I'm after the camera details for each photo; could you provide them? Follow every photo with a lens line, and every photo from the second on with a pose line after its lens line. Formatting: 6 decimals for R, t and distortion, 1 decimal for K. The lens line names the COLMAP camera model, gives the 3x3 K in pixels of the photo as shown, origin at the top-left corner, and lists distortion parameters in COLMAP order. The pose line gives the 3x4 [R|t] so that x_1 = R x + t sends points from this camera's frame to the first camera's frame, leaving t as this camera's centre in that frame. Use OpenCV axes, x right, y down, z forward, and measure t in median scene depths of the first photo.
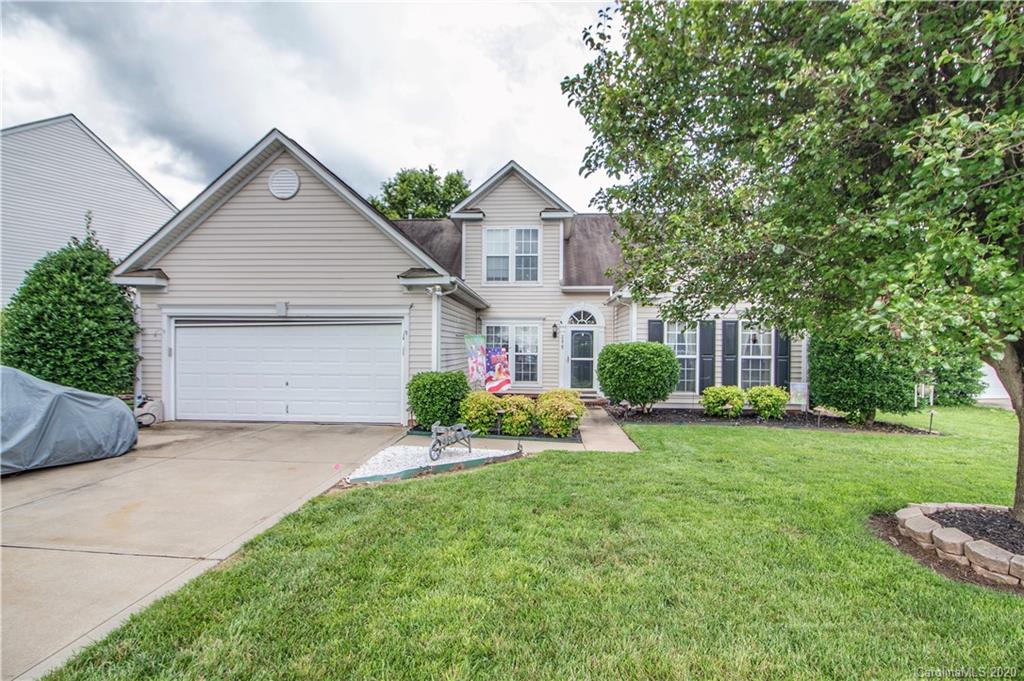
lens RADIAL K [[505.6, 0, 517.6], [0, 505.6, 353.7], [0, 0, 1]] dist [-0.007835, -0.007847]
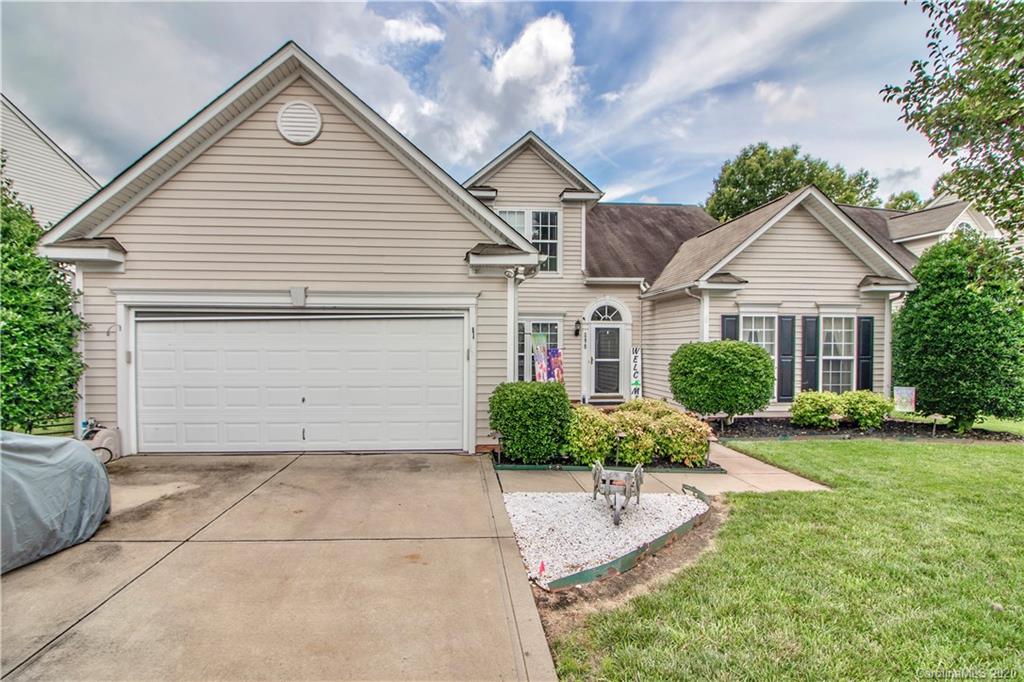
lens RADIAL K [[505.6, 0, 517.0], [0, 505.6, 357.4], [0, 0, 1]] dist [-0.007835, -0.007847]
pose [[0.992858, -0.006926, 0.119100, -0.230962], [0.005763, 0.999932, 0.010105, -0.006900], [-0.119162, -0.009346, 0.992831, 0.233625]]
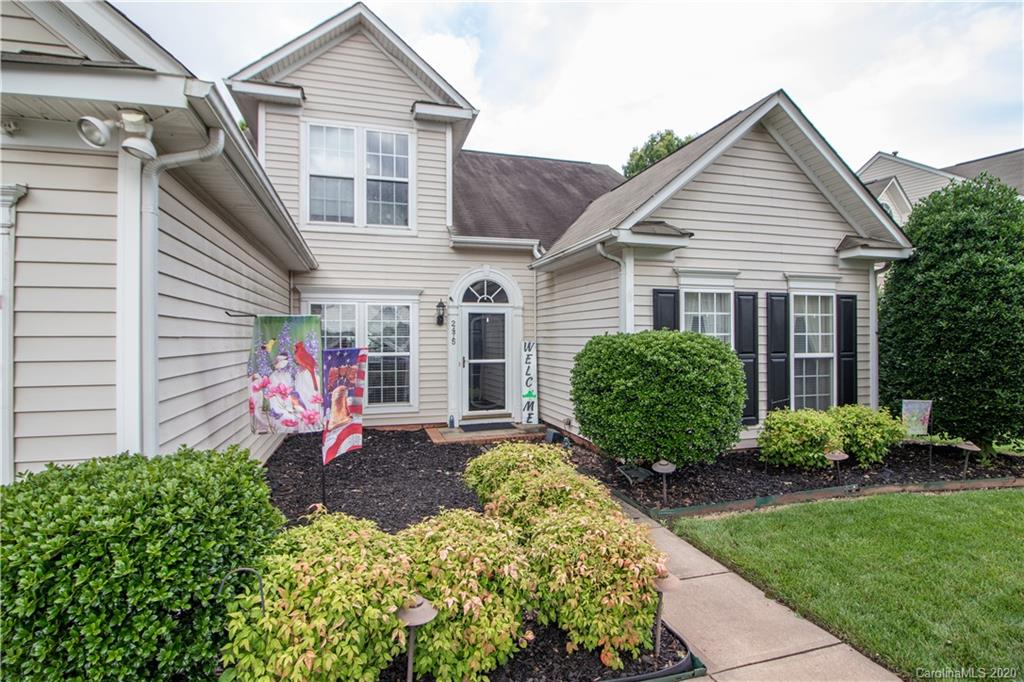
lens RADIAL K [[558.8, 0, 560.9], [0, 558.8, 337.2], [0, 0, 1]] dist [-0.002112, -0.001569]
pose [[0.929879, -0.011279, 0.367693, -0.056925], [0.016813, 0.999788, -0.011852, -0.014084], [-0.367482, 0.017204, 0.929872, 0.603614]]
